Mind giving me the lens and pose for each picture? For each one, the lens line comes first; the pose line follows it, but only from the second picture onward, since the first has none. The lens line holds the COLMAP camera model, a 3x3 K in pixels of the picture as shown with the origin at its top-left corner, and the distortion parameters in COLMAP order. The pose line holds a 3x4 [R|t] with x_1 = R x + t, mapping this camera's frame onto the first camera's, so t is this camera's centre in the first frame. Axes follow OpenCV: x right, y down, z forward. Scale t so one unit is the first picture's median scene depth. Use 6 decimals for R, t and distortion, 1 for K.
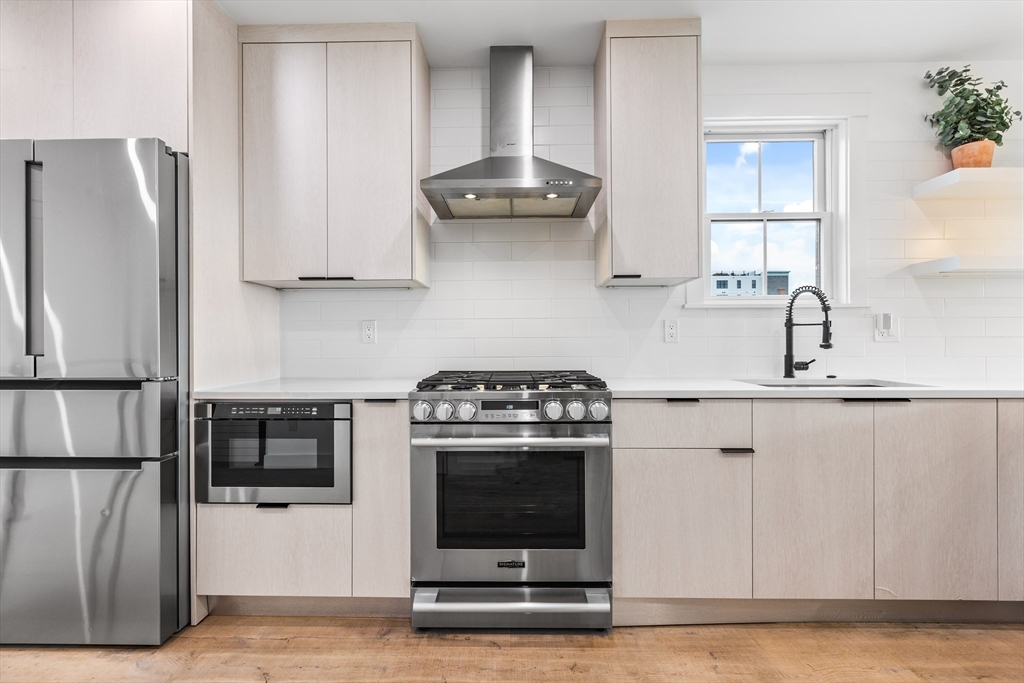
lens RADIAL K [[456.8, 0, 511.2], [0, 456.8, 335.0], [0, 0, 1]] dist [-0.007707, -0.000521]
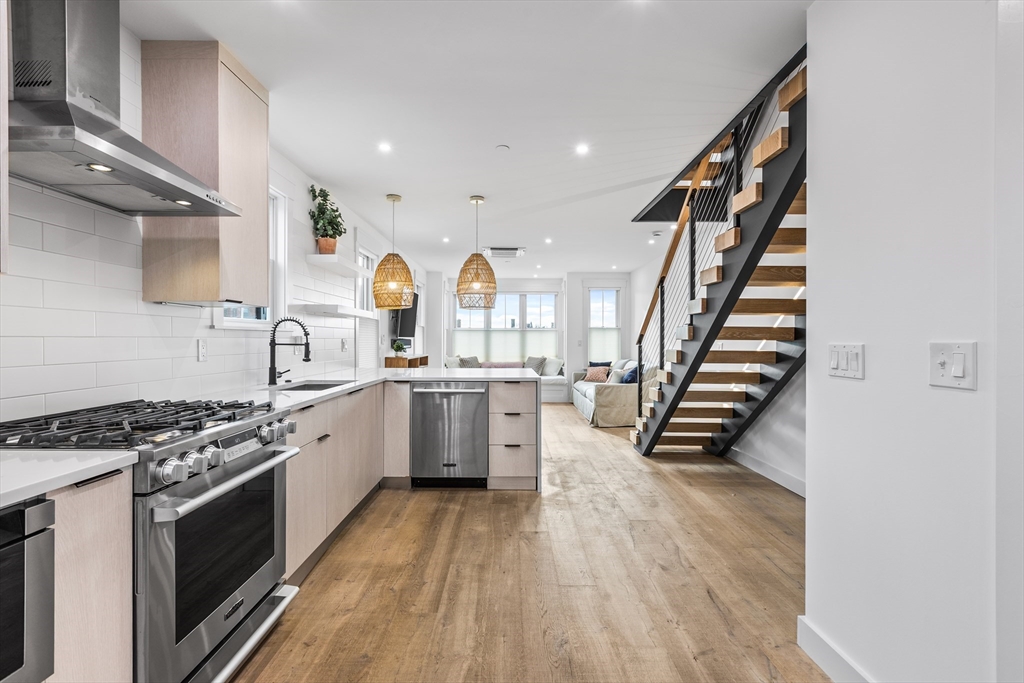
lens RADIAL K [[456.8, 0, 511.2], [0, 456.8, 335.0], [0, 0, 1]] dist [-0.007707, -0.000521]
pose [[-0.028230, 0.014218, 0.999500, -0.784775], [-0.007355, 0.999869, -0.014431, -0.038647], [-0.999574, -0.007759, -0.028121, 0.382402]]
